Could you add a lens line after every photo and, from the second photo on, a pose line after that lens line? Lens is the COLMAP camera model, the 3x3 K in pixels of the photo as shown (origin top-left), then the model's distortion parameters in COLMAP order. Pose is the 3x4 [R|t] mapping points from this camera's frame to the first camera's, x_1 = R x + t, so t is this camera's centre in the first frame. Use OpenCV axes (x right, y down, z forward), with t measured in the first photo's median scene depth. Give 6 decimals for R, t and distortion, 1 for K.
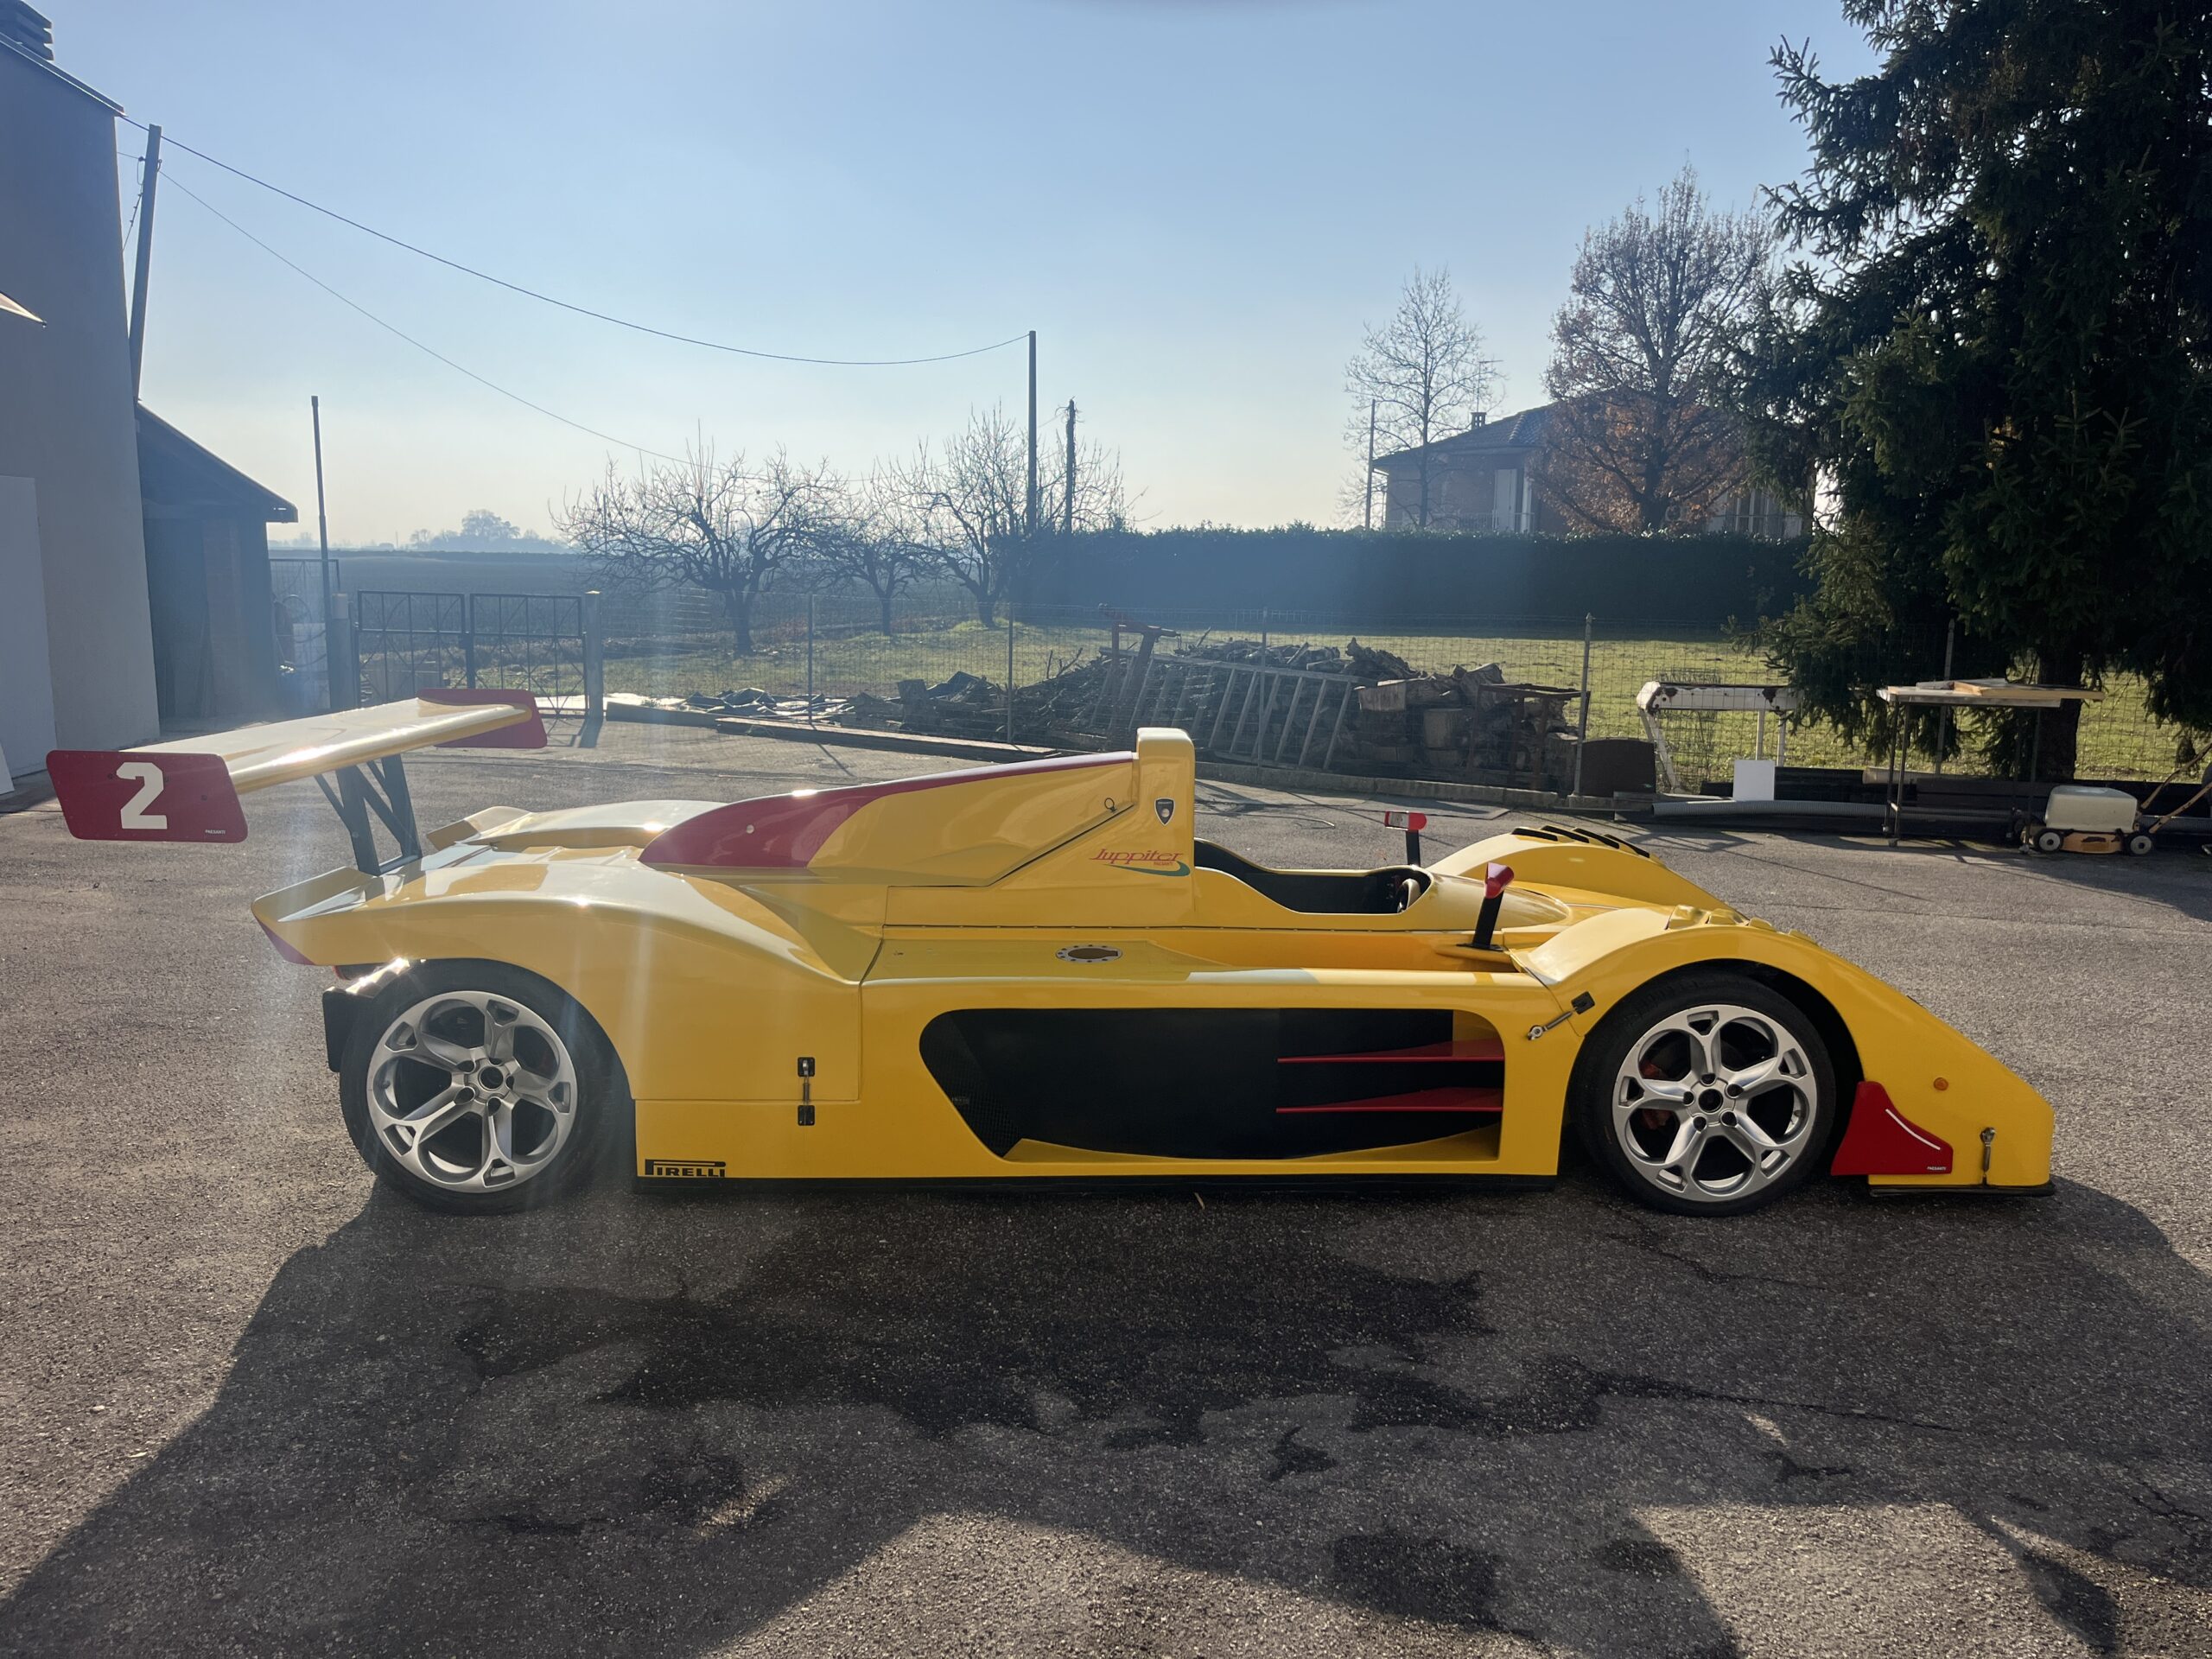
lens RADIAL K [[1678.0, 0, 1106.0], [0, 1678.0, 829.5], [0, 0, 1]] dist [0.067634, -0.097251]
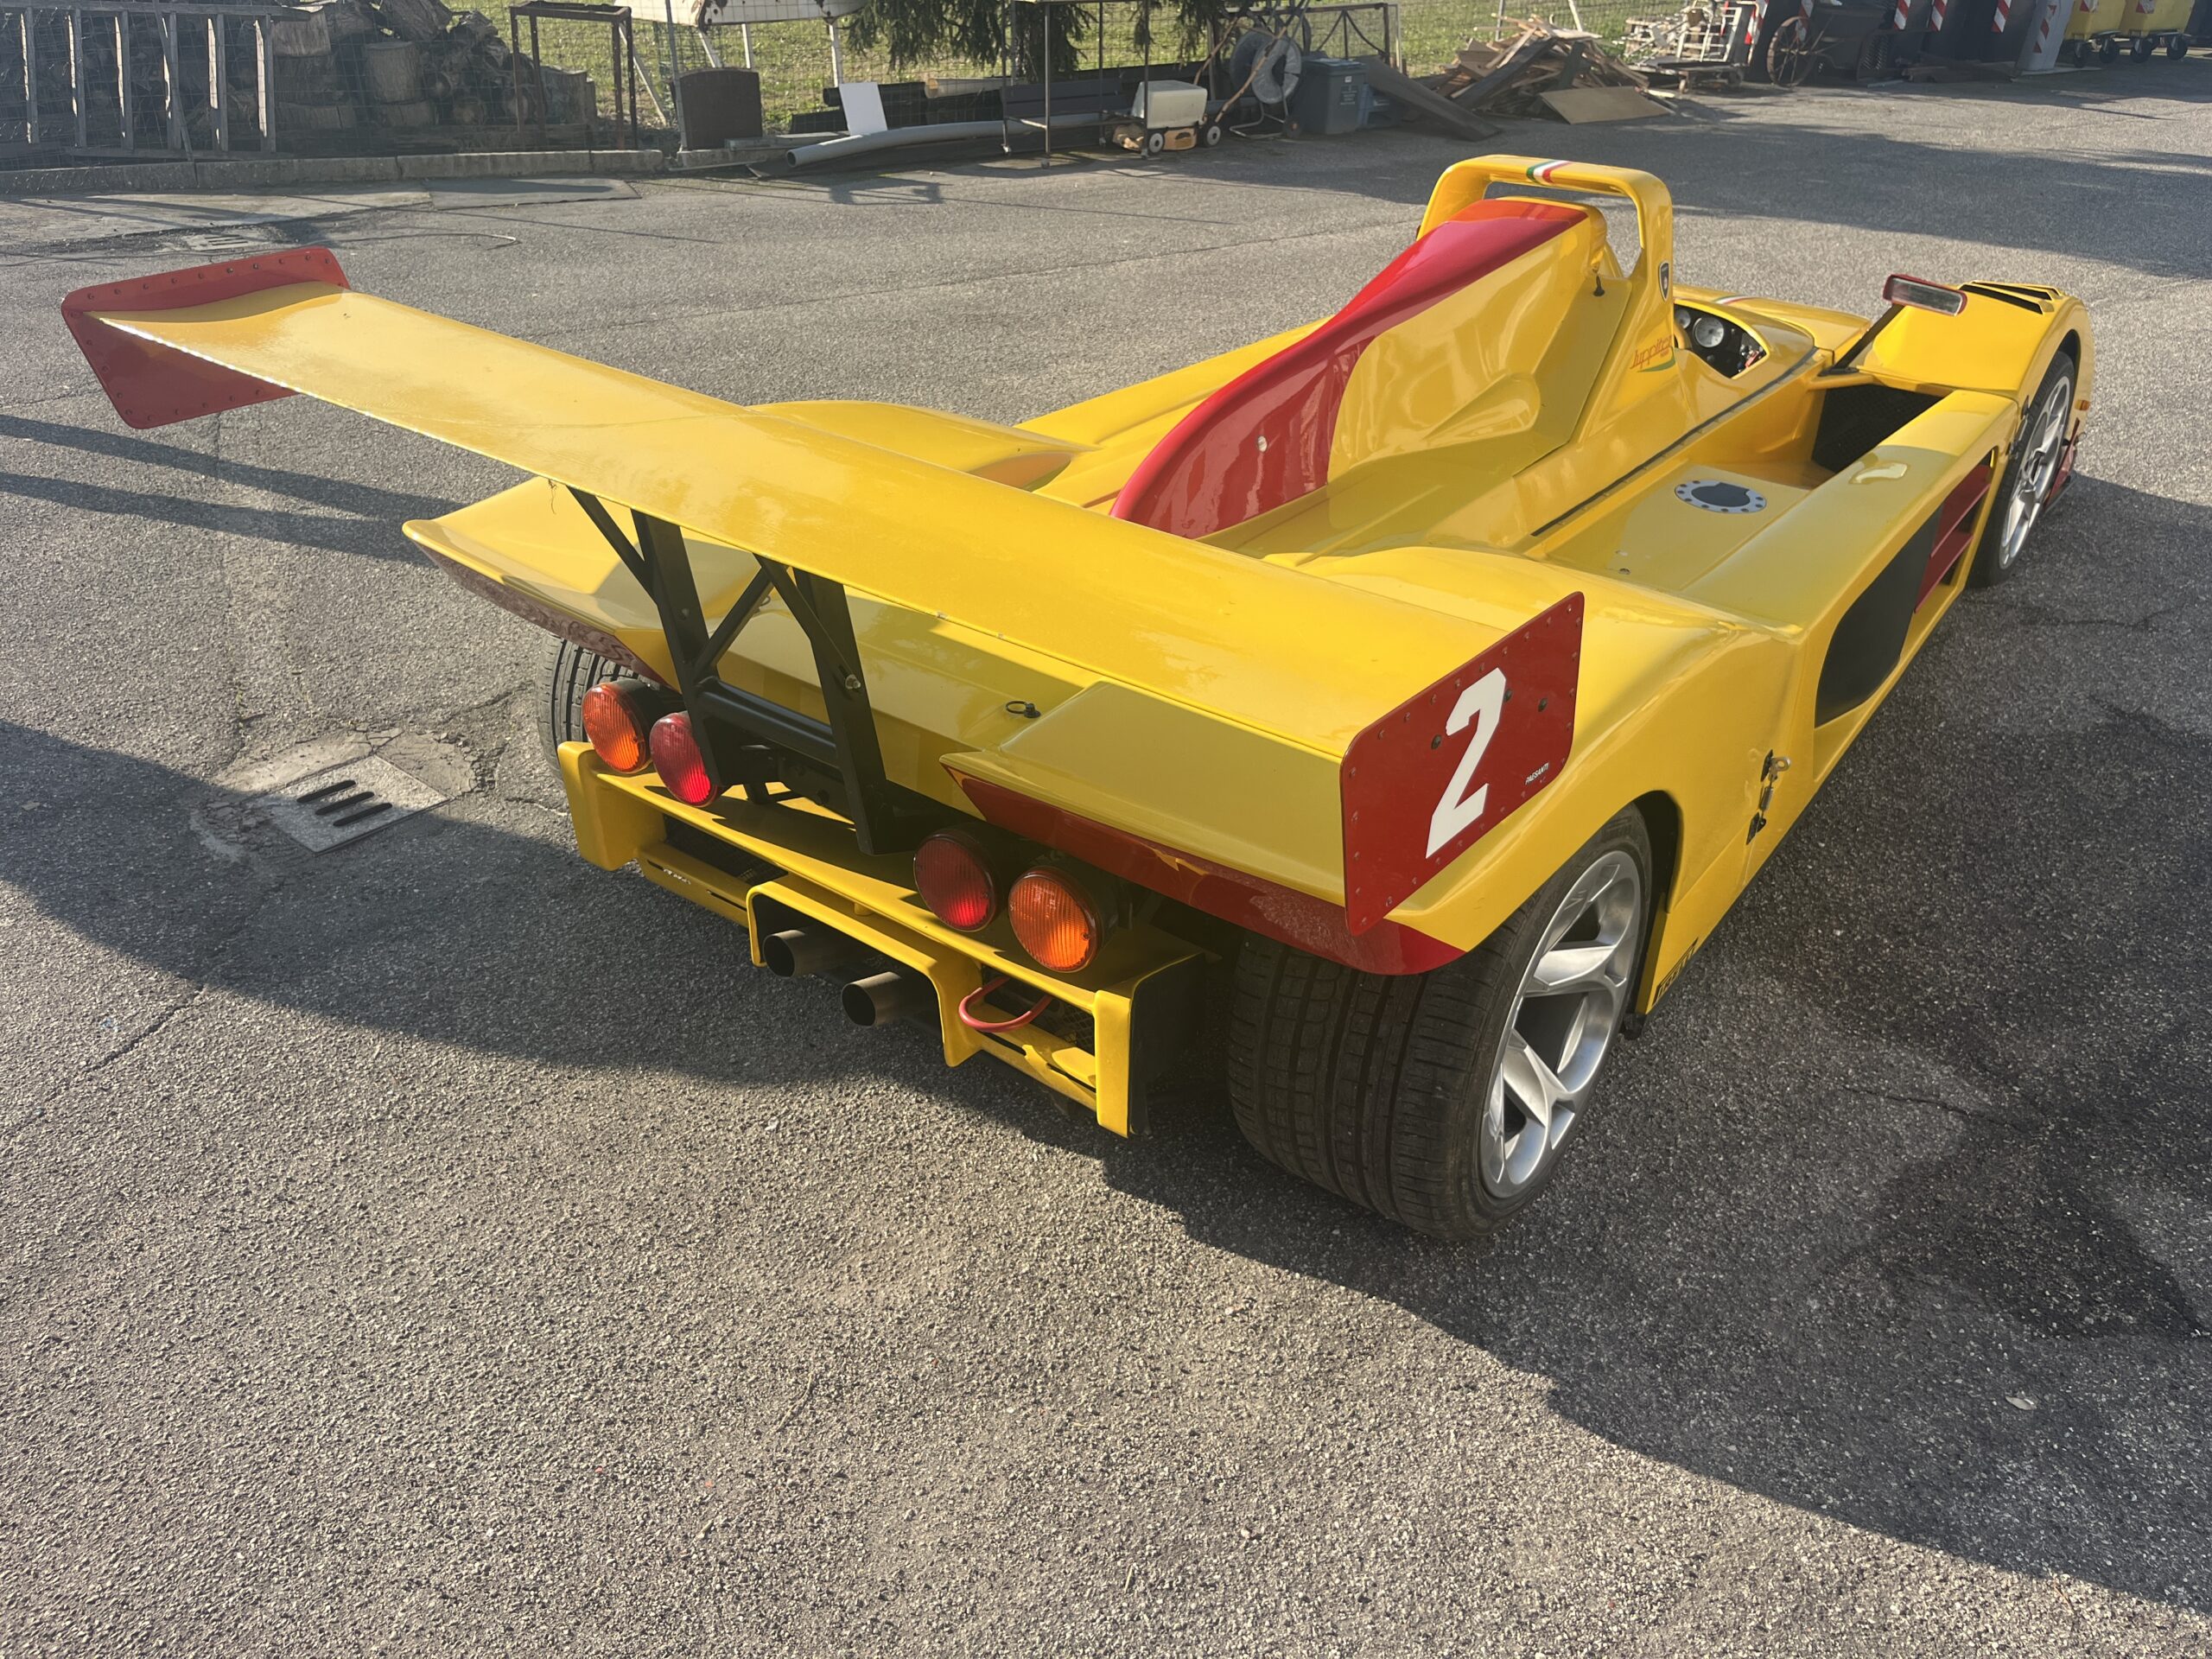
lens RADIAL K [[1678.0, 0, 1106.0], [0, 1678.0, 829.5], [0, 0, 1]] dist [0.067634, -0.097251]
pose [[0.614889, -0.402221, 0.678328, -0.811830], [0.110123, 0.895519, 0.431182, -0.160274], [-0.780887, -0.190430, 0.594939, 0.782681]]
